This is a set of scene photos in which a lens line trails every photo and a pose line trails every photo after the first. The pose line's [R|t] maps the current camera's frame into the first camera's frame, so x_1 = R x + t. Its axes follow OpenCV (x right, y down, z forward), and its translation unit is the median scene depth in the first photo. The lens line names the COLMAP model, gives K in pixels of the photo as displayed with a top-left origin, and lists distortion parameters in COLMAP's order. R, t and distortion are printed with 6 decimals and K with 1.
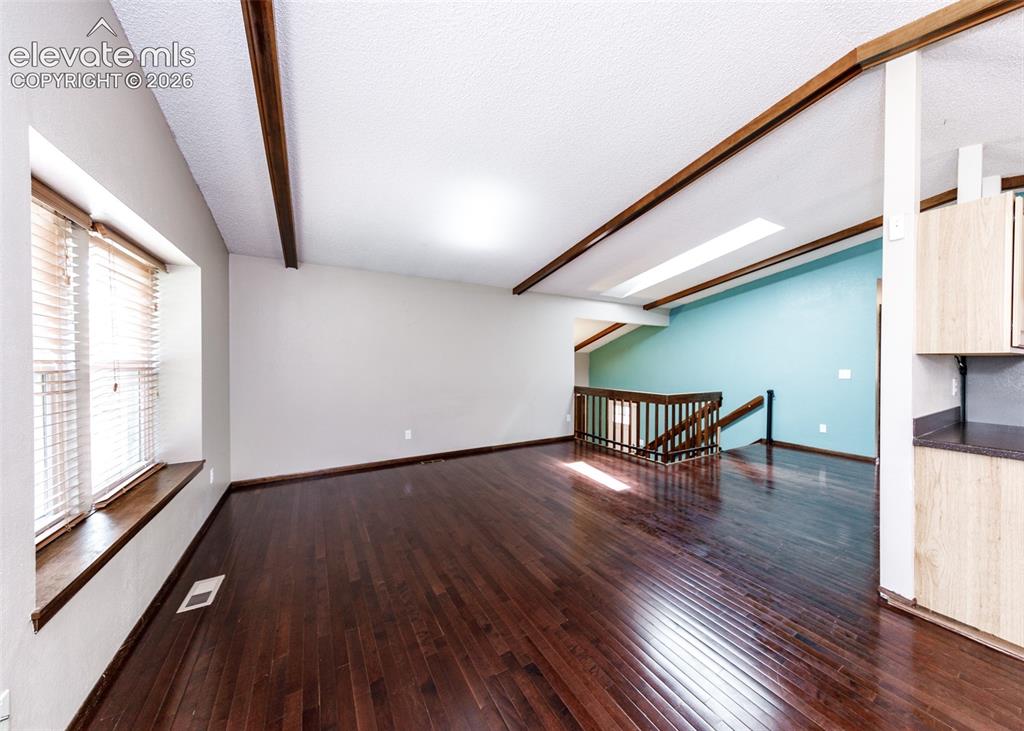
lens RADIAL K [[347.1, 0, 507.9], [0, 347.1, 367.5], [0, 0, 1]] dist [0.000585, -0.000013]
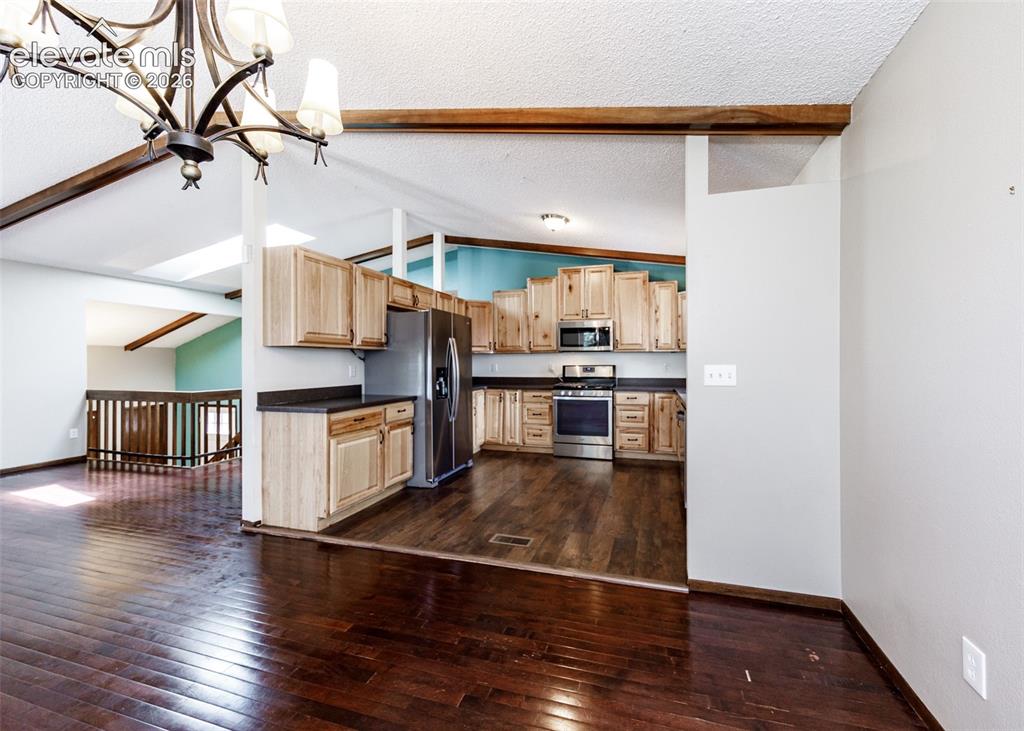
lens RADIAL K [[405.3, 0, 529.8], [0, 405.3, 358.0], [0, 0, 1]] dist [0.005661, -0.001518]
pose [[0.710591, 0.004057, 0.703594, 0.279923], [0.016865, 0.999598, -0.022796, 0.023670], [-0.703404, 0.028065, 0.710236, -0.333909]]
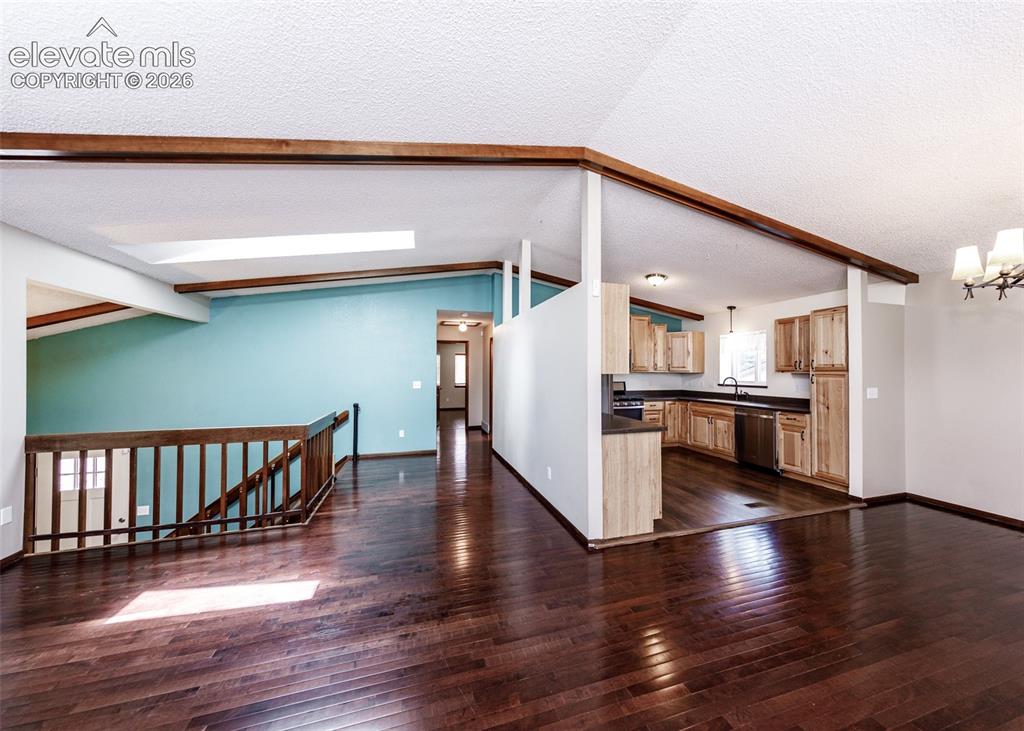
lens RADIAL K [[366.2, 0, 510.7], [0, 366.2, 365.5], [0, 0, 1]] dist [0.007176, -0.001282]
pose [[0.202683, 0.012447, 0.979165, -0.164362], [0.015322, 0.999757, -0.015880, -0.019449], [-0.979124, 0.018221, 0.202443, 0.370168]]
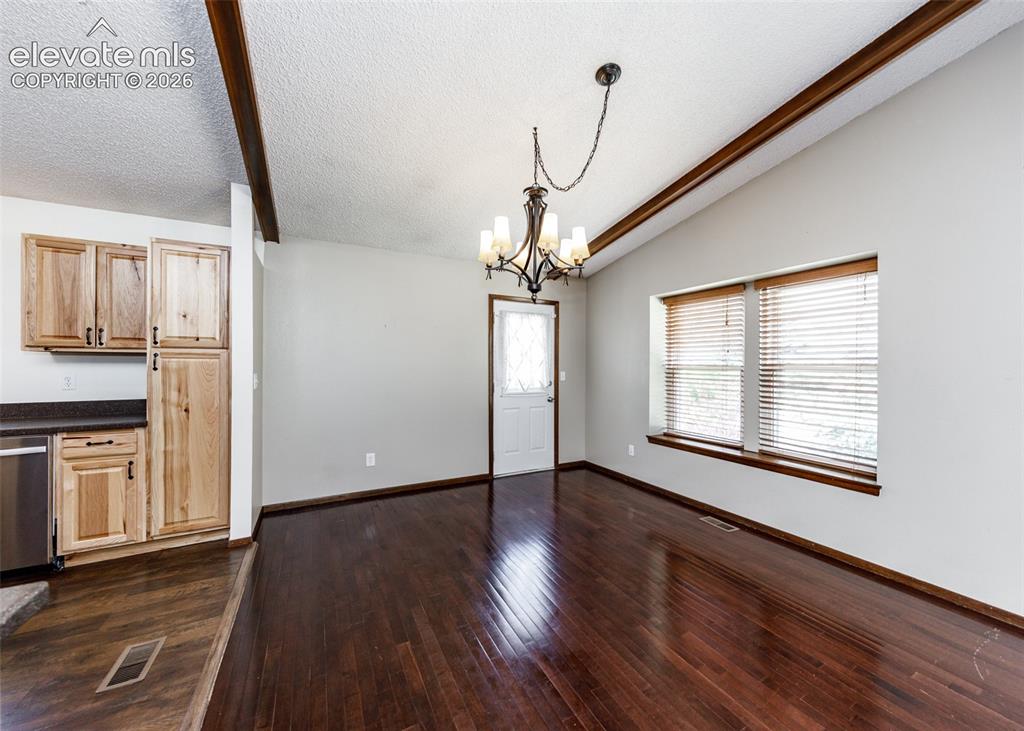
lens RADIAL K [[387.2, 0, 545.4], [0, 387.2, 364.4], [0, 0, 1]] dist [0.001486, 0.000203]
pose [[-0.999636, -0.005704, -0.026383, 0.309742], [-0.006216, 0.999793, 0.019385, -0.001726], [0.026267, 0.019542, -0.999464, 0.366853]]
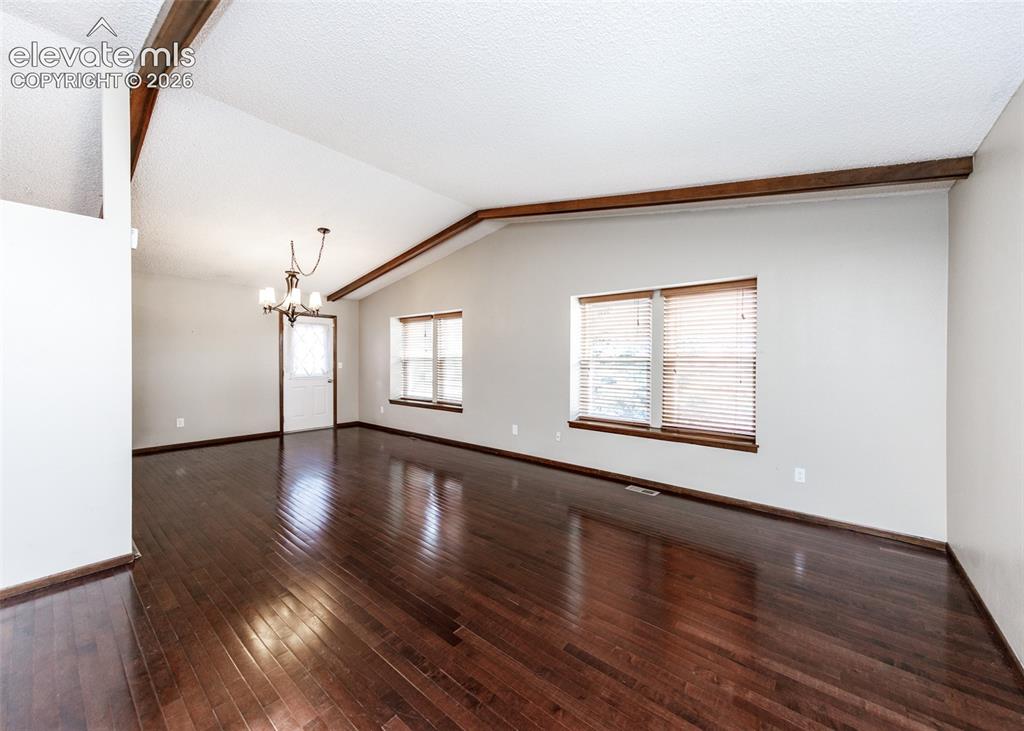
lens RADIAL K [[366.2, 0, 528.7], [0, 366.2, 356.9], [0, 0, 1]] dist [0.007176, -0.001282]
pose [[-0.918695, -0.002269, -0.394961, 0.137396], [-0.009364, 0.999828, 0.016035, -0.014888], [0.394856, 0.018430, -0.918558, 0.942008]]
